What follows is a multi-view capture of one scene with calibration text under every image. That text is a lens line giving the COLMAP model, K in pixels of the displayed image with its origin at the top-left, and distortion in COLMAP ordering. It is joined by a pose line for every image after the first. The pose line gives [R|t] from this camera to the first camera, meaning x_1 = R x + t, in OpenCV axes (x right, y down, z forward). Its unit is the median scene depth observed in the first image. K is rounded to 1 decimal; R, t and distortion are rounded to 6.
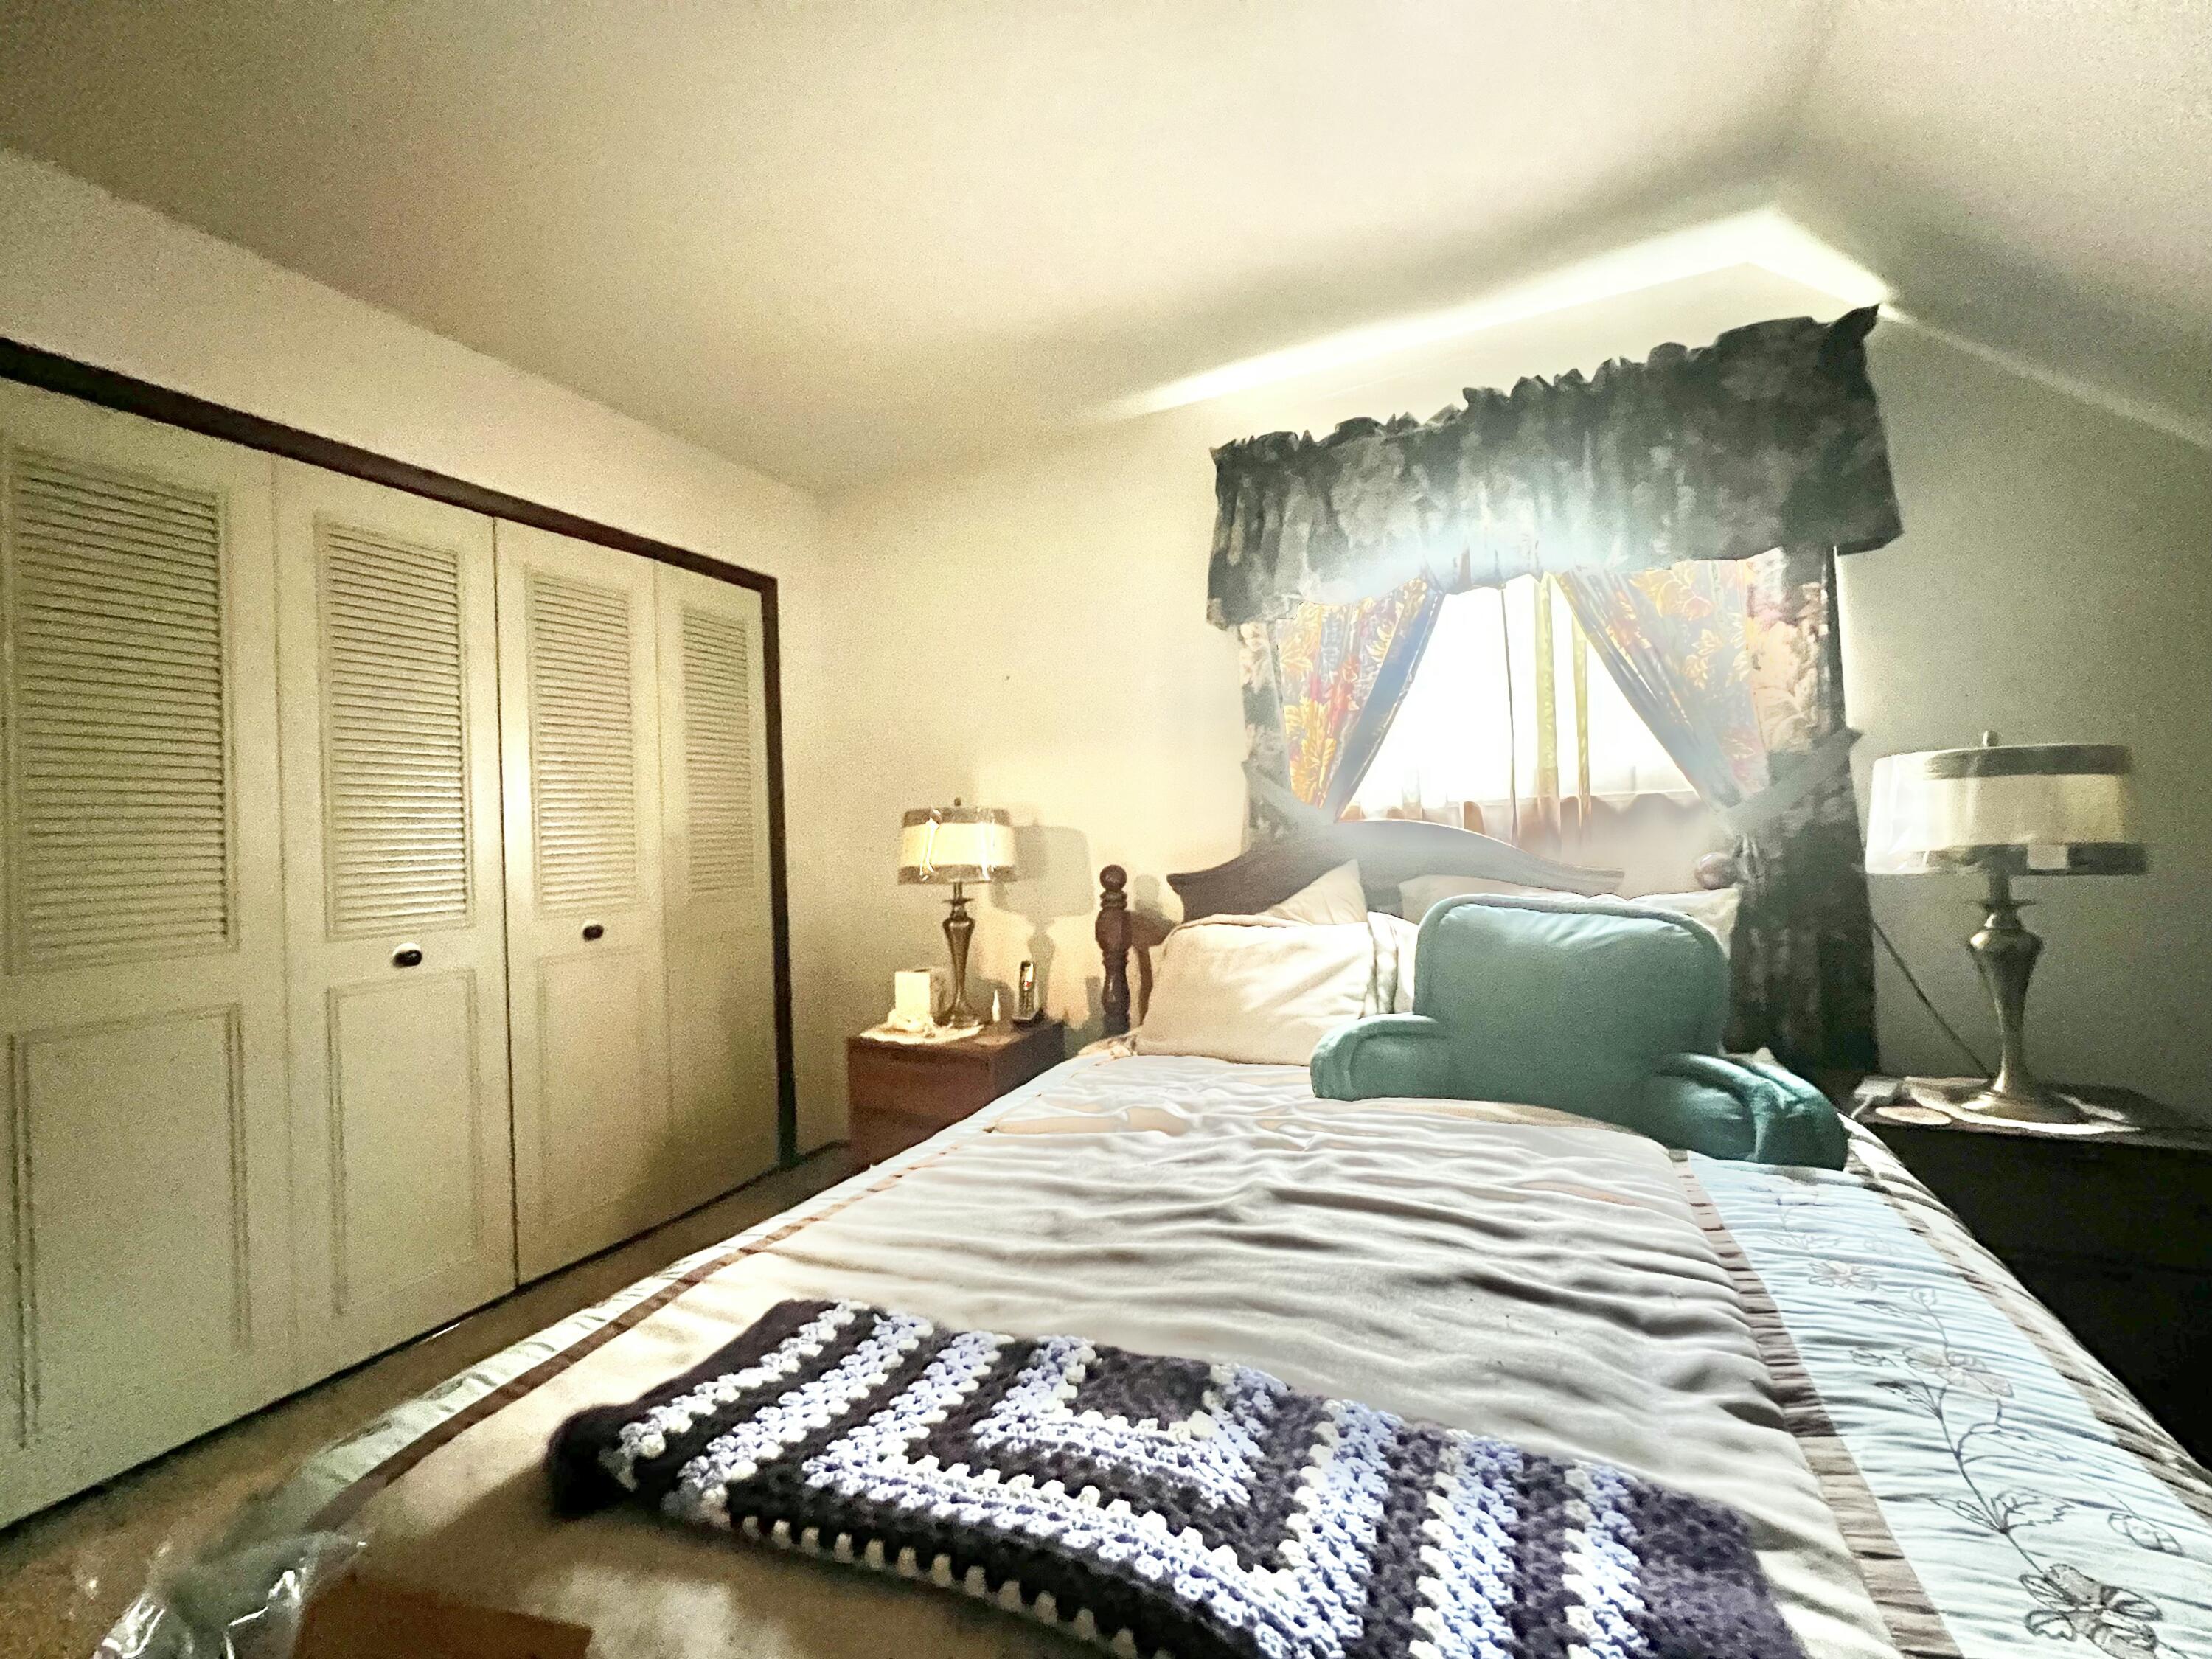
lens RADIAL K [[887.2, 0, 1105.1], [0, 887.2, 826.4], [0, 0, 1]] dist [-0.001389, 0.000147]
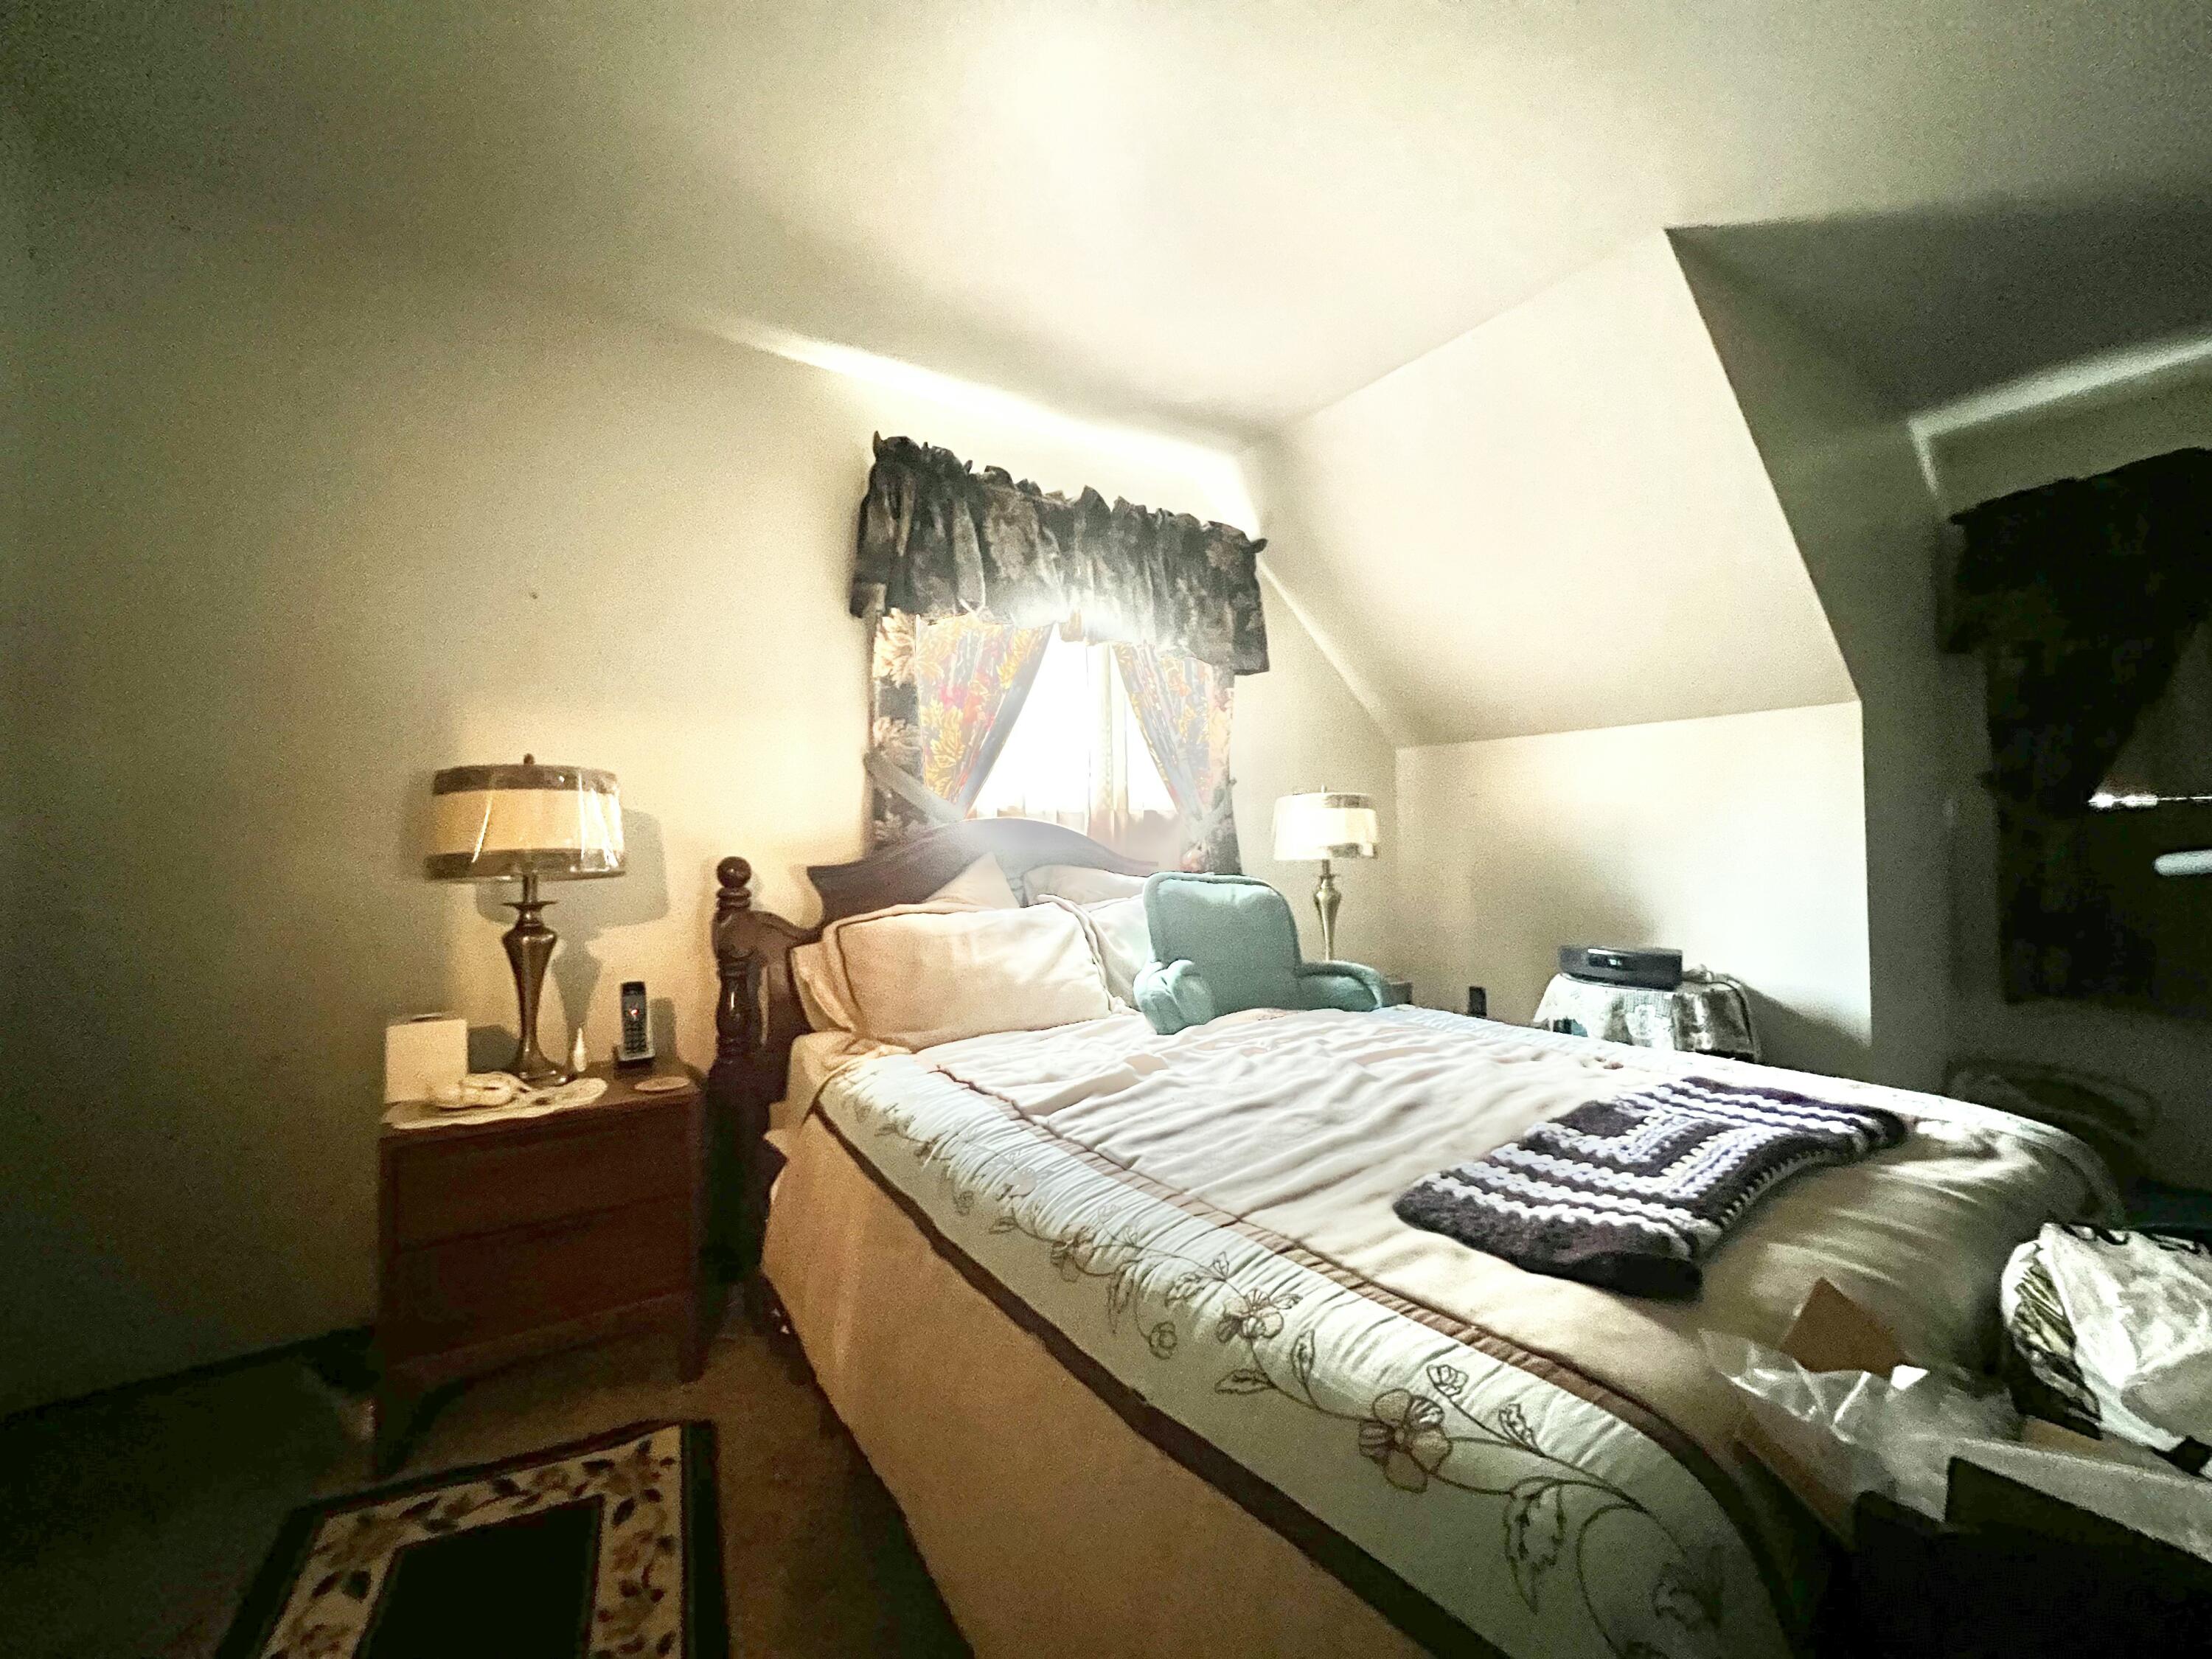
lens RADIAL K [[887.2, 0, 1105.1], [0, 887.2, 826.4], [0, 0, 1]] dist [-0.001389, 0.000147]
pose [[0.500338, 0.052050, 0.864264, -0.661431], [-0.015848, 0.998575, -0.050964, 0.063412], [-0.865685, 0.011803, 0.500450, 0.338938]]
